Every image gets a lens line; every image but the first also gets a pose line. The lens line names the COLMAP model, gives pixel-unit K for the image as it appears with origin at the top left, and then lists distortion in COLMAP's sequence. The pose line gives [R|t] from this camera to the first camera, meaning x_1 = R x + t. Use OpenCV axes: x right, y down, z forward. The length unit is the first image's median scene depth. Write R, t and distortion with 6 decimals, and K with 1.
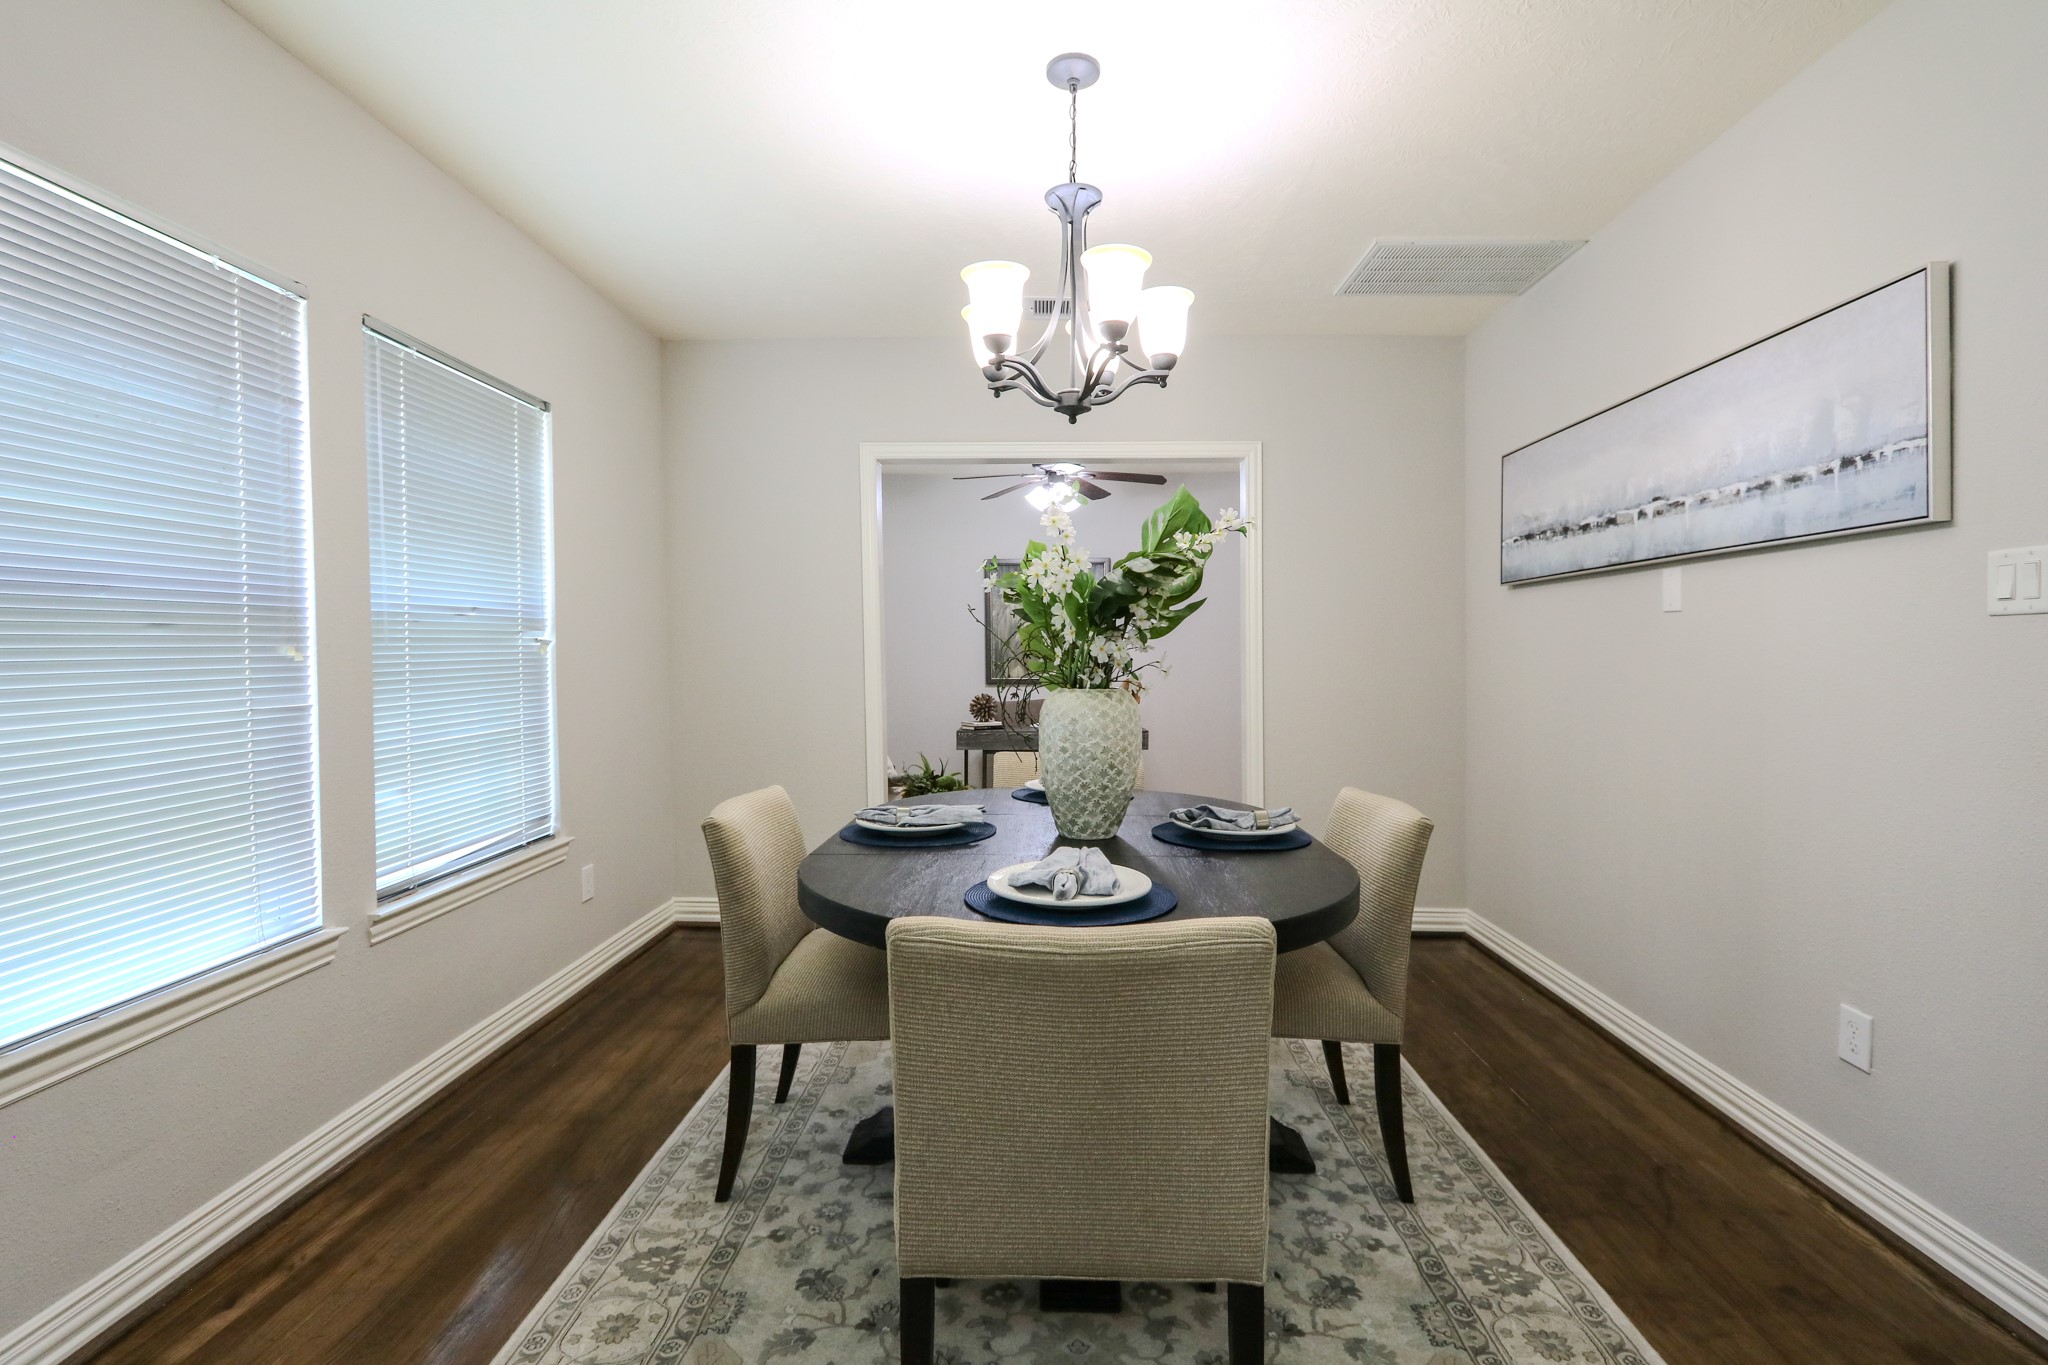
lens RADIAL K [[942.0, 0, 1031.2], [0, 942.0, 680.6], [0, 0, 1]] dist [0.003378, -0.002892]
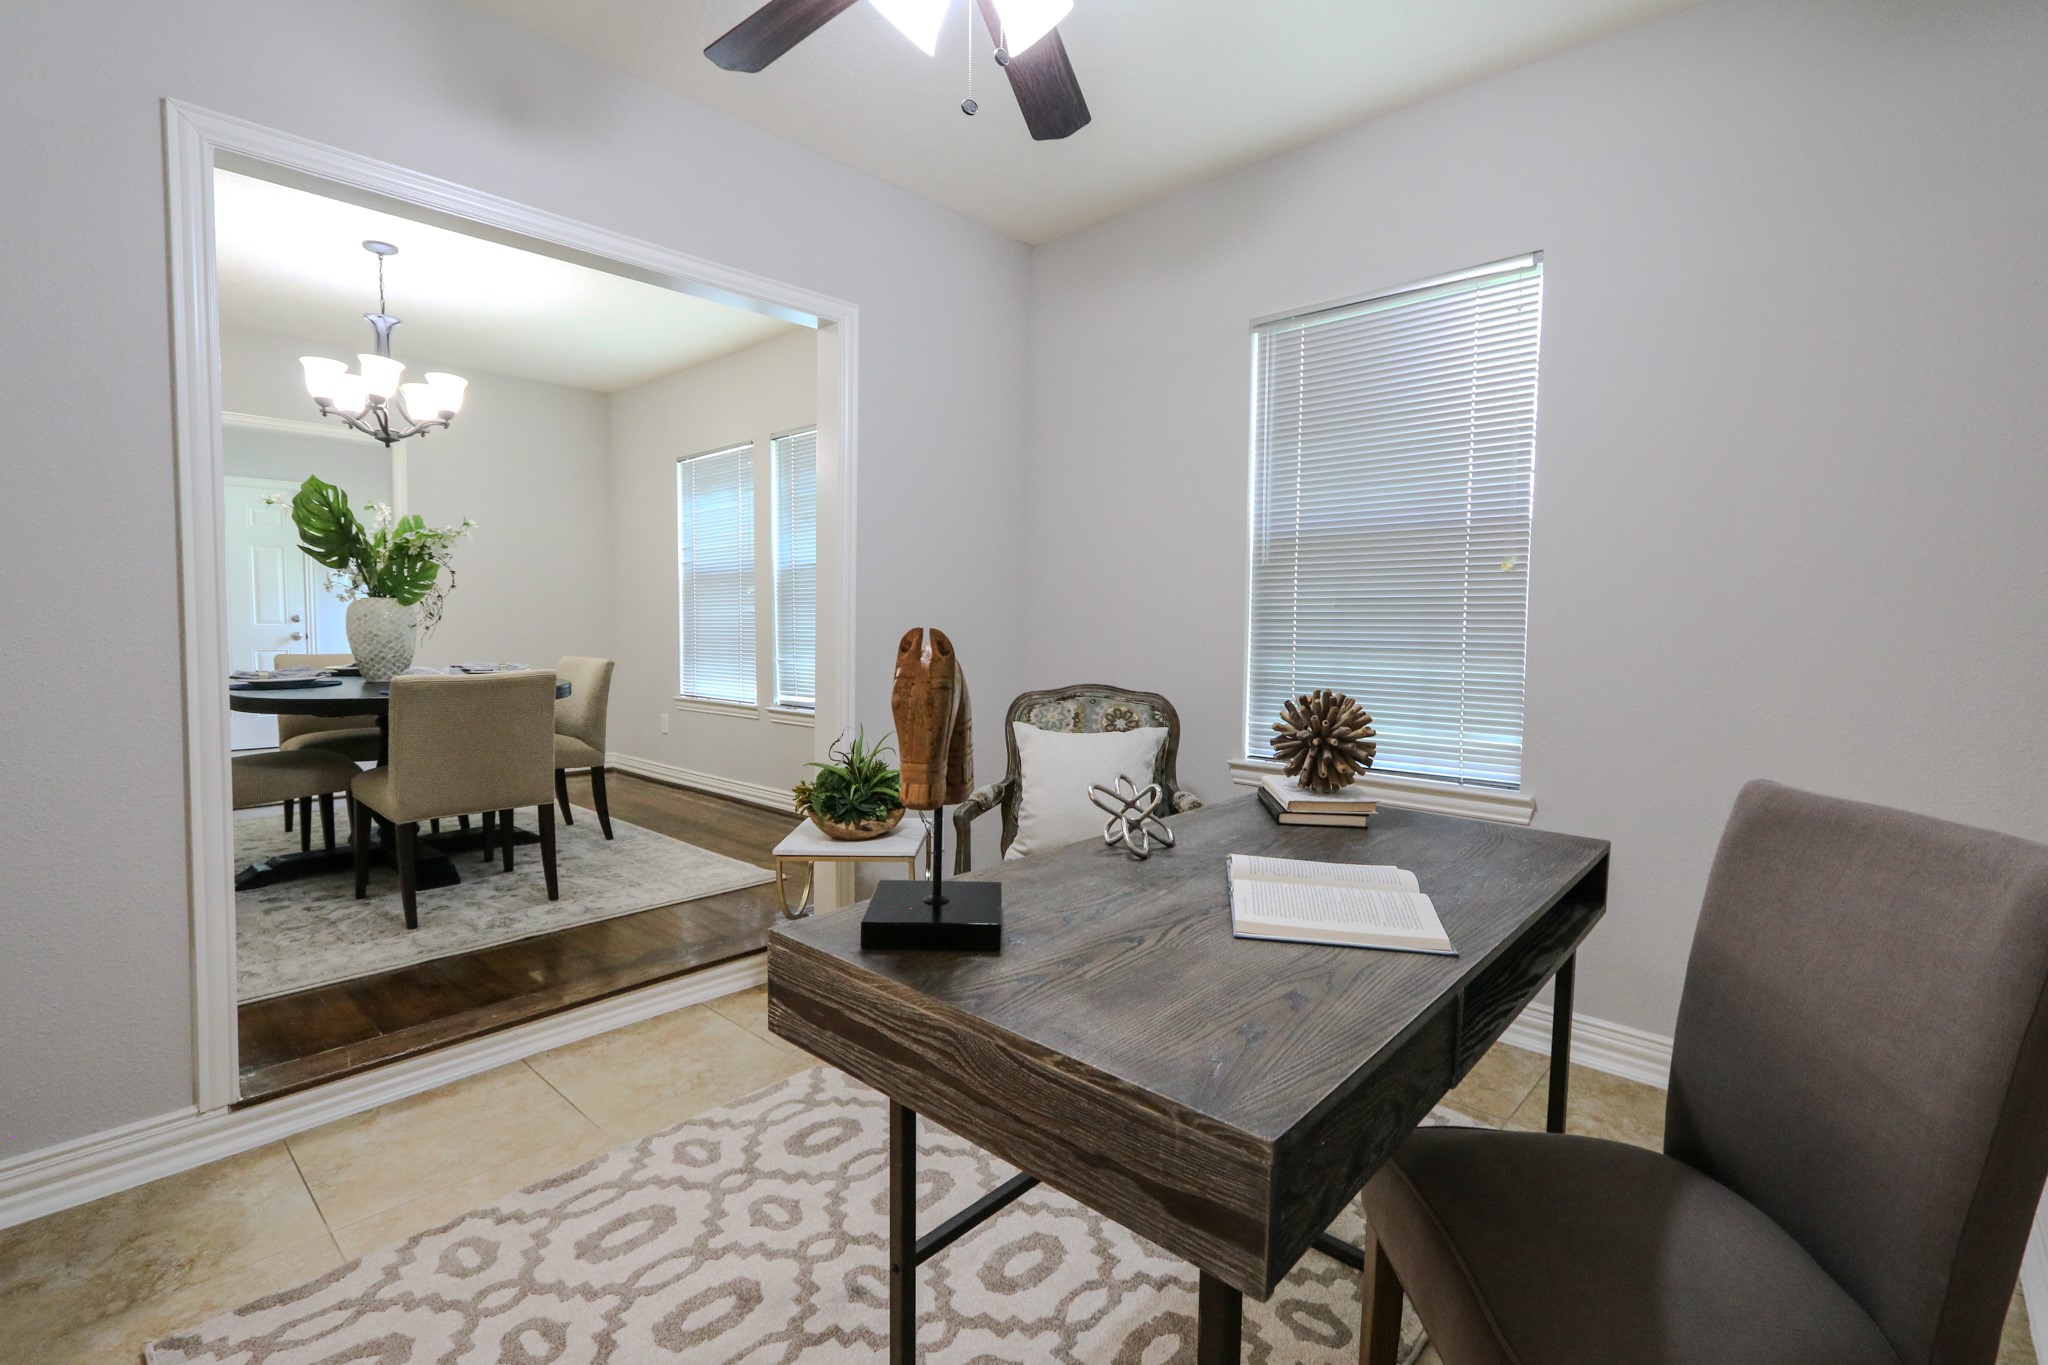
lens RADIAL K [[942.0, 0, 1029.7], [0, 942.0, 678.6], [0, 0, 1]] dist [0.003378, -0.002892]
pose [[-0.656658, 0.044246, -0.752890, 0.610121], [-0.030097, 0.995945, 0.084780, -0.028636], [0.753588, 0.078331, -0.652663, 3.138235]]
